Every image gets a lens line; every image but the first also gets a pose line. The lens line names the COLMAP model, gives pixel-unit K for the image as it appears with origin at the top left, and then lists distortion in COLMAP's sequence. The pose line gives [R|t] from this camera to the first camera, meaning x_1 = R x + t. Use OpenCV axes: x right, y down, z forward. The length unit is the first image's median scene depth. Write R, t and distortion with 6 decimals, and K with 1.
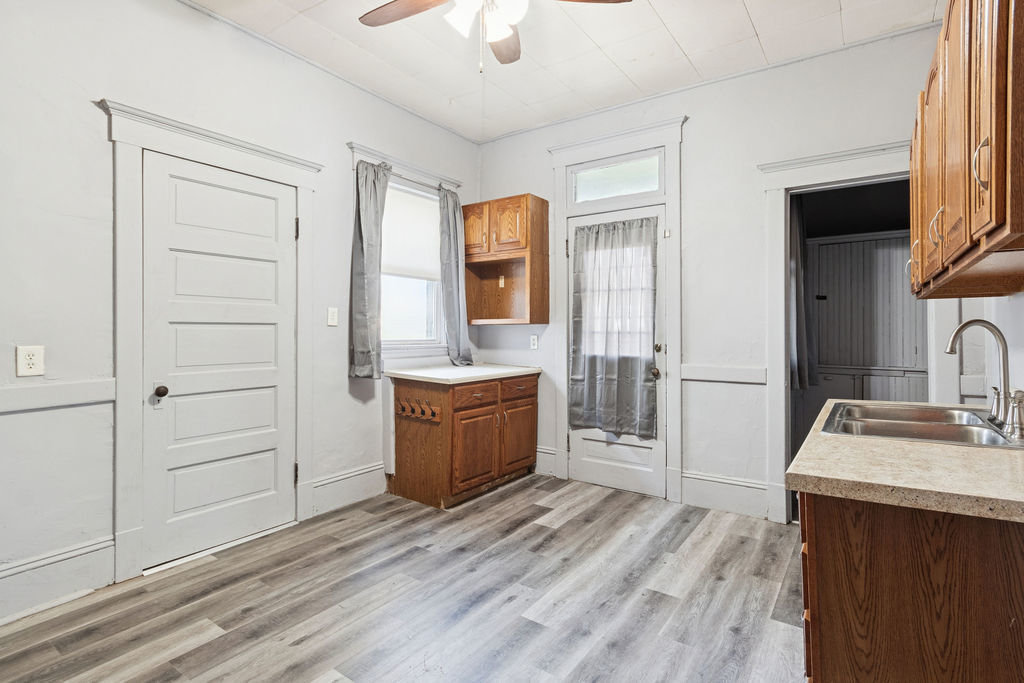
lens RADIAL K [[498.1, 0, 524.6], [0, 498.1, 331.2], [0, 0, 1]] dist [0.005875, -0.000732]
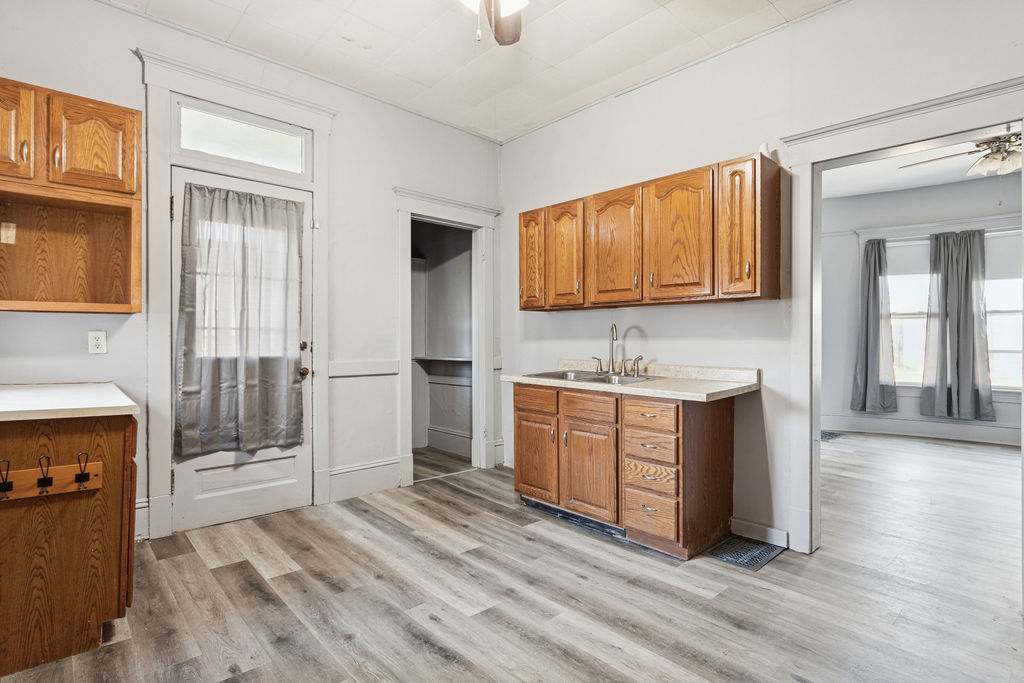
lens RADIAL K [[498.1, 0, 522.1], [0, 498.1, 336.4], [0, 0, 1]] dist [0.005875, -0.000732]
pose [[0.242935, -0.001197, 0.970042, -0.559861], [-0.007340, 0.999968, 0.003072, 0.011002], [-0.970015, -0.007866, 0.242919, 0.402219]]
